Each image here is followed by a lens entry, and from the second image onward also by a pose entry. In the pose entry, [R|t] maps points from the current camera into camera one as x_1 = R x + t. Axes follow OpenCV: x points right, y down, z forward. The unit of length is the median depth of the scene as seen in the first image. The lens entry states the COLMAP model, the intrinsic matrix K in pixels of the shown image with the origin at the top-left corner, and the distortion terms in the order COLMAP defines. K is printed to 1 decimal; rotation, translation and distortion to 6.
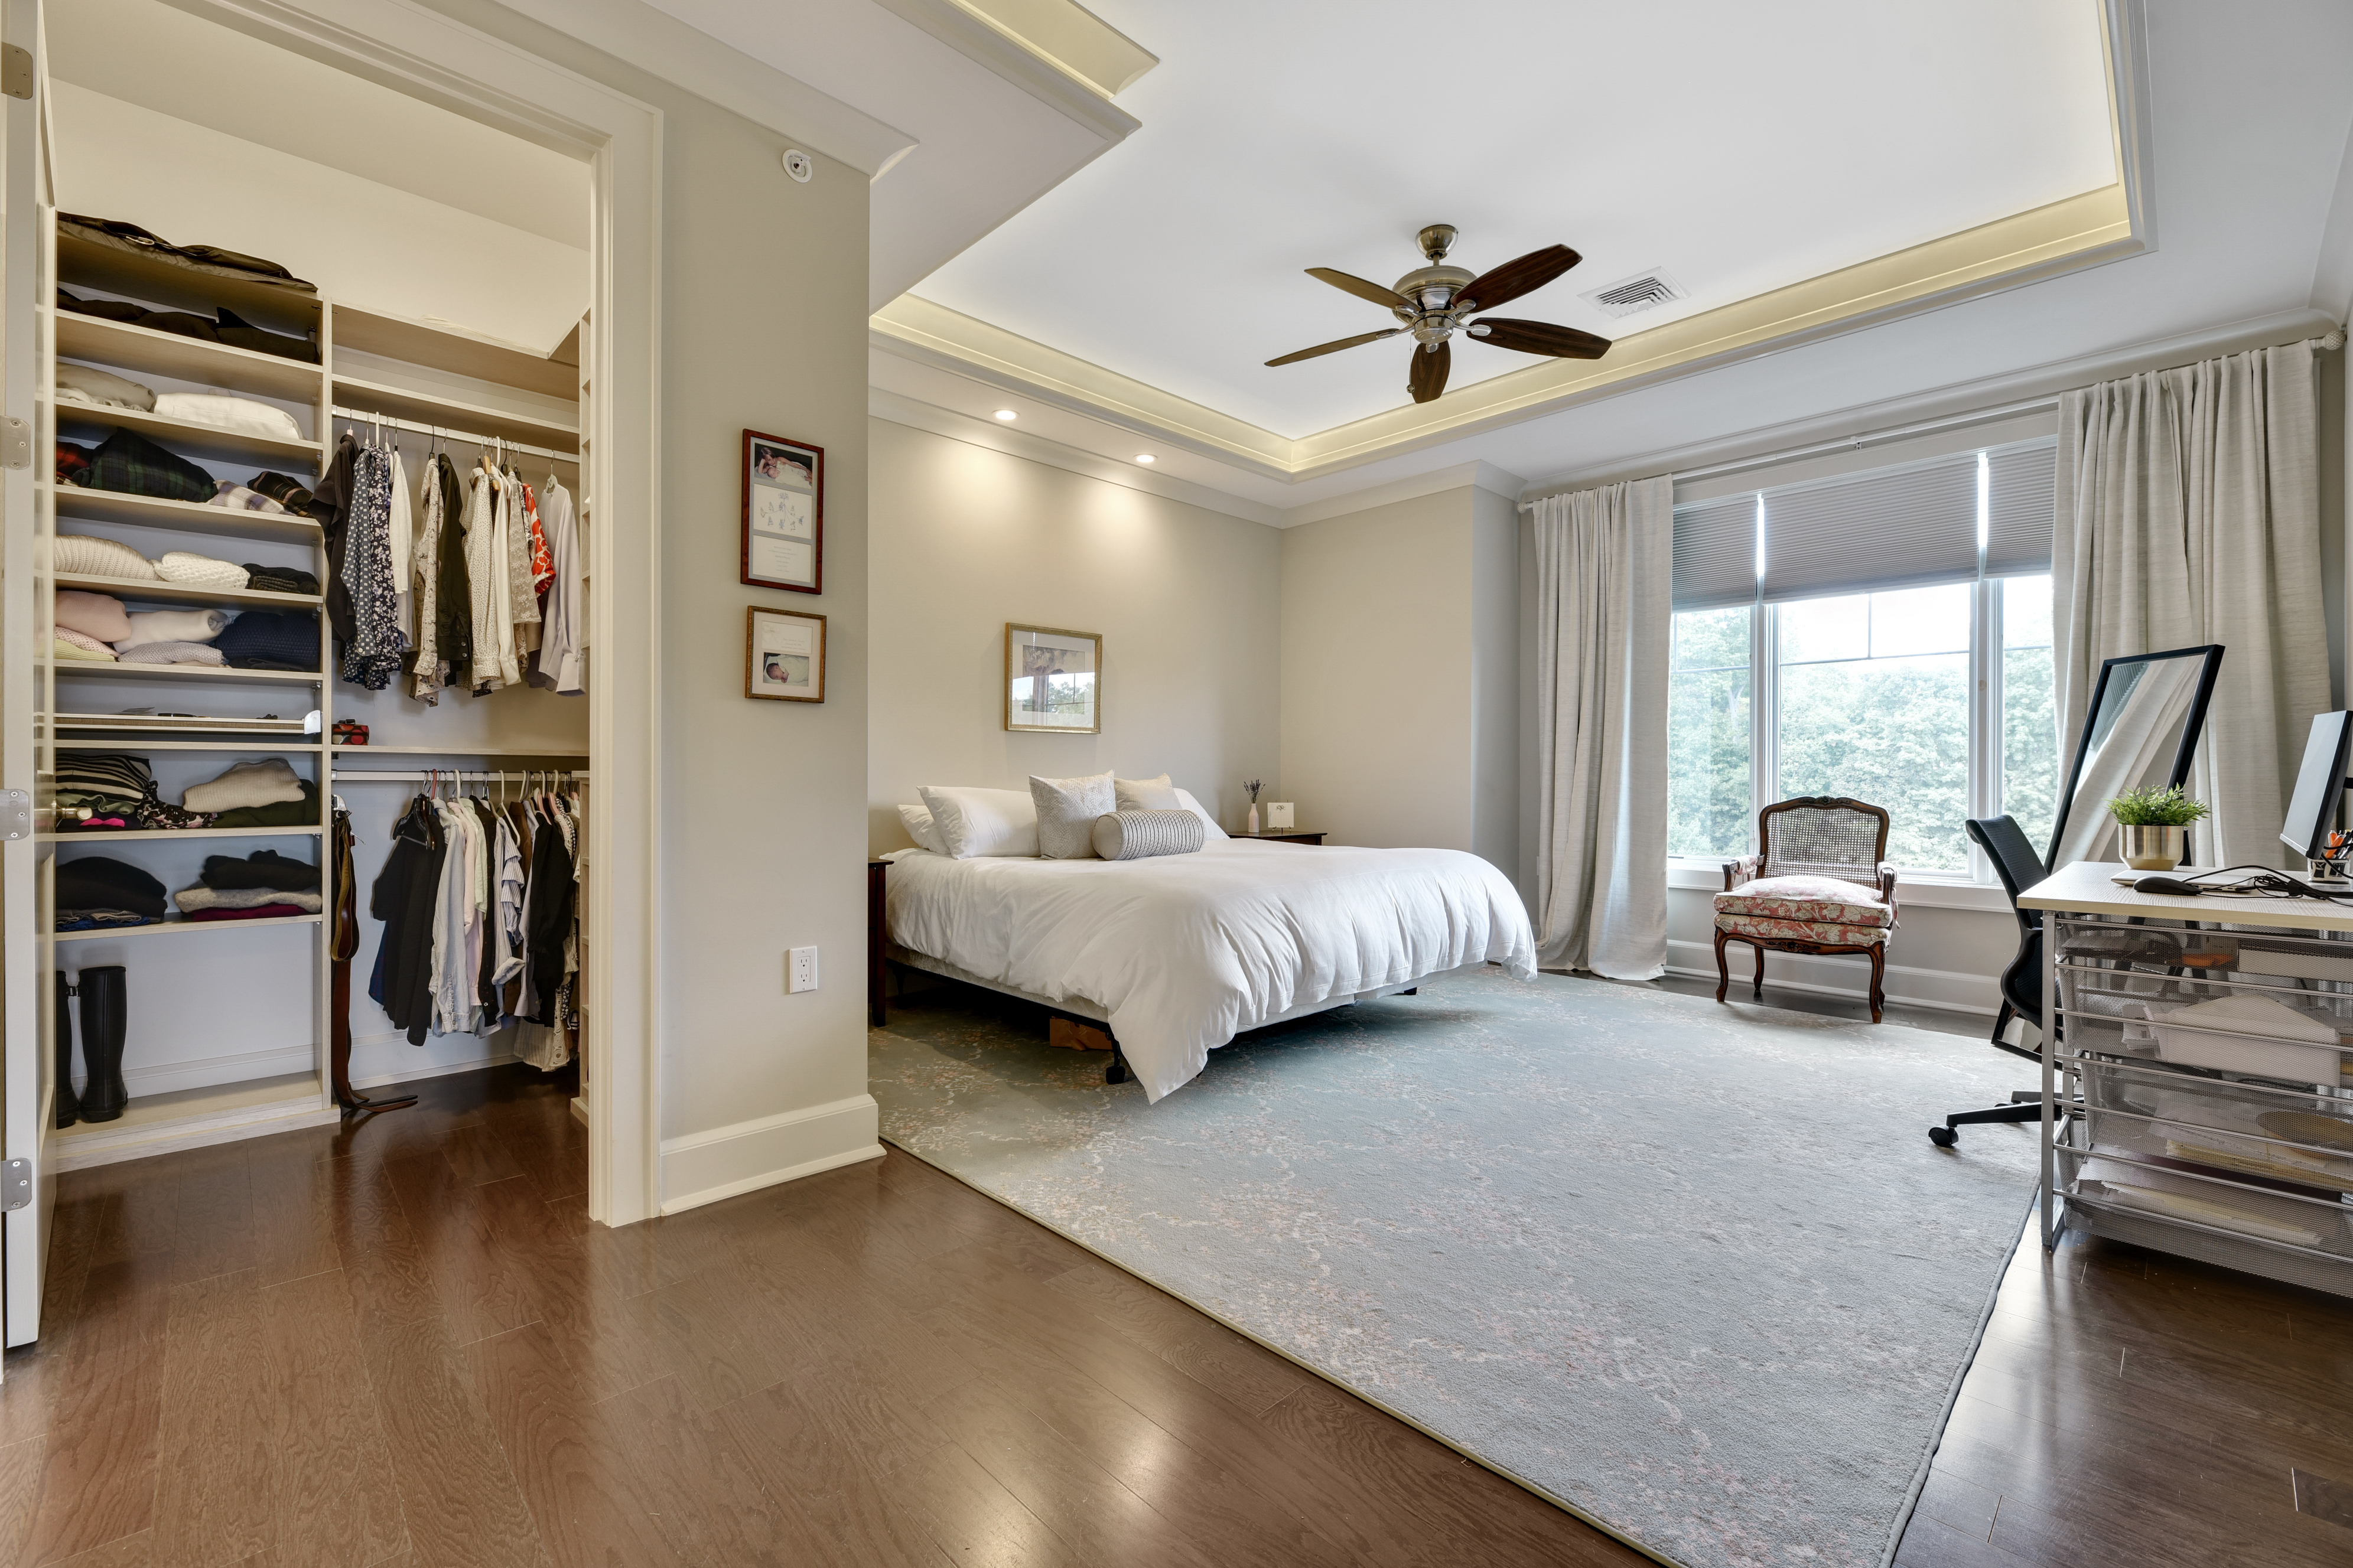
lens RADIAL K [[1021.6, 0, 1174.1], [0, 1021.6, 782.7], [0, 0, 1]] dist [-0.005623, -0.001698]
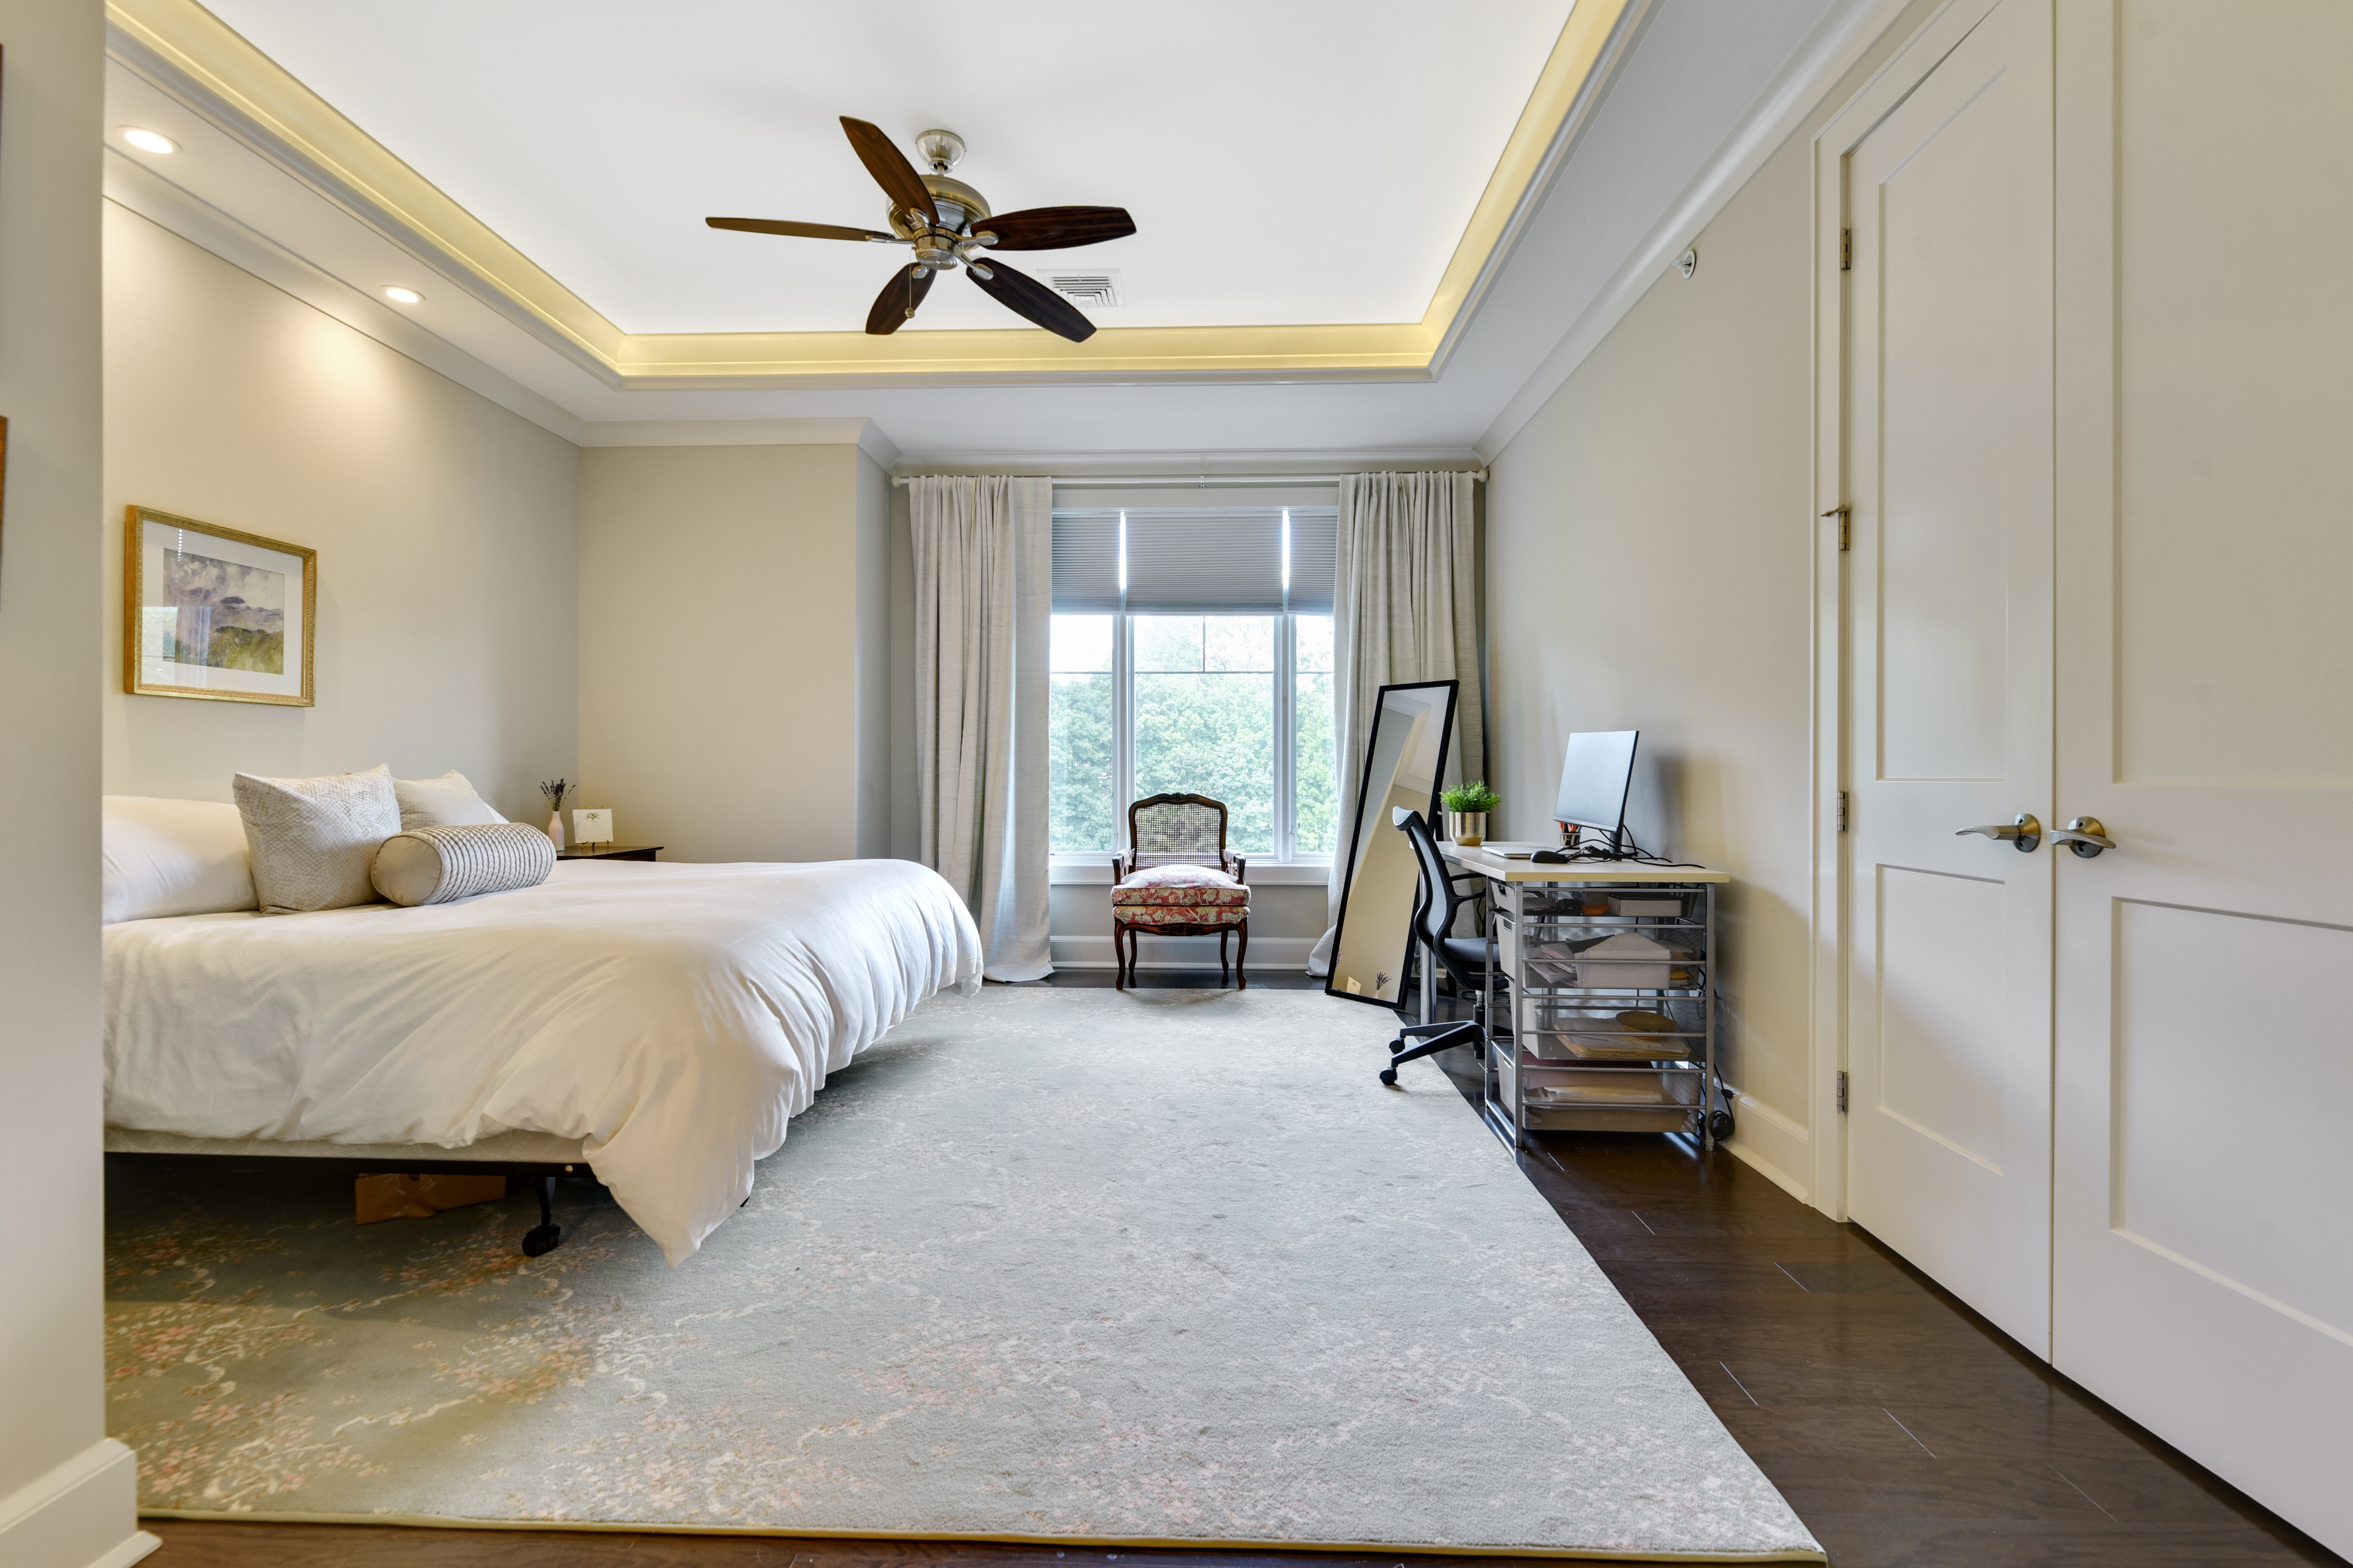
lens RADIAL K [[1053.5, 0, 1163.8], [0, 1053.5, 780.1], [0, 0, 1]] dist [-0.002862, -0.001978]
pose [[0.704257, -0.002554, 0.709940, -0.230703], [0.003038, 0.999995, 0.000584, -0.001833], [-0.709938, 0.001745, 0.704262, 0.235489]]
